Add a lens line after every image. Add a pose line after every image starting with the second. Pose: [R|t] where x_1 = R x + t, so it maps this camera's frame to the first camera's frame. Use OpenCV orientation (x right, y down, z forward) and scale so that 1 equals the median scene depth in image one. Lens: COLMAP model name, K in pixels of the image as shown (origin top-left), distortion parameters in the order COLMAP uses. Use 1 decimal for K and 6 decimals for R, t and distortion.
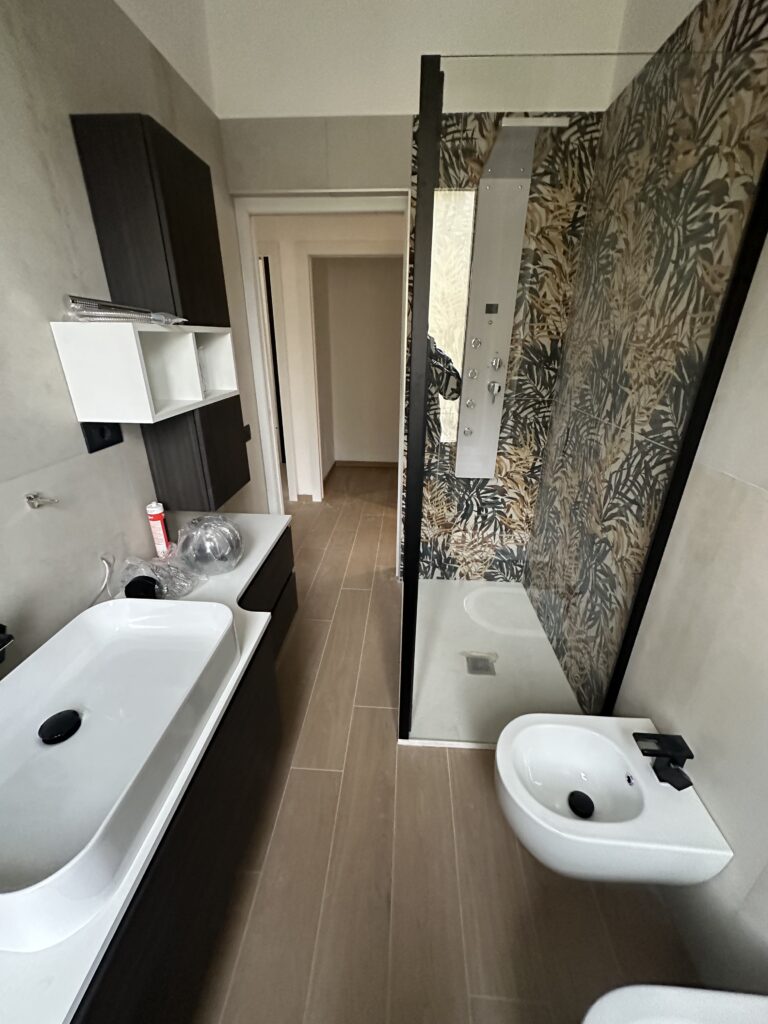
lens RADIAL K [[406.1, 0, 382.6], [0, 406.1, 510.4], [0, 0, 1]] dist [-0.002519, 0.000889]
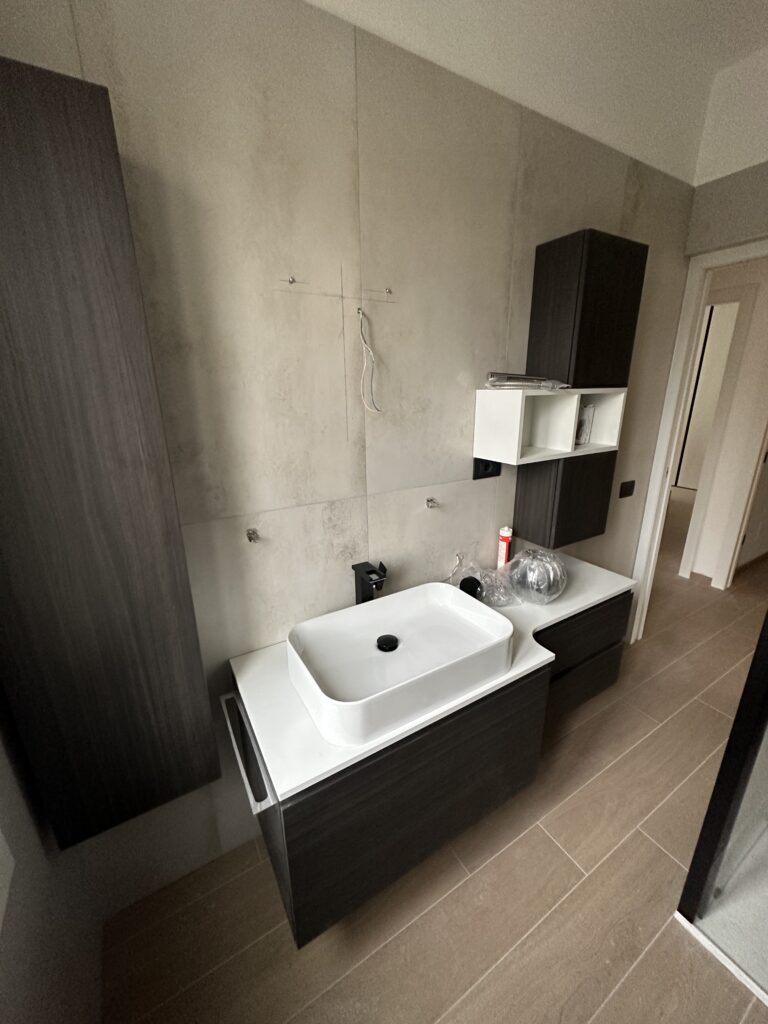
lens RADIAL K [[406.1, 0, 384.1], [0, 406.1, 508.5], [0, 0, 1]] dist [-0.002519, 0.000889]
pose [[0.562124, 0.220761, -0.797045, 0.205653], [-0.308251, 0.950203, 0.045785, -0.015165], [0.767462, 0.219953, 0.602182, -0.040074]]
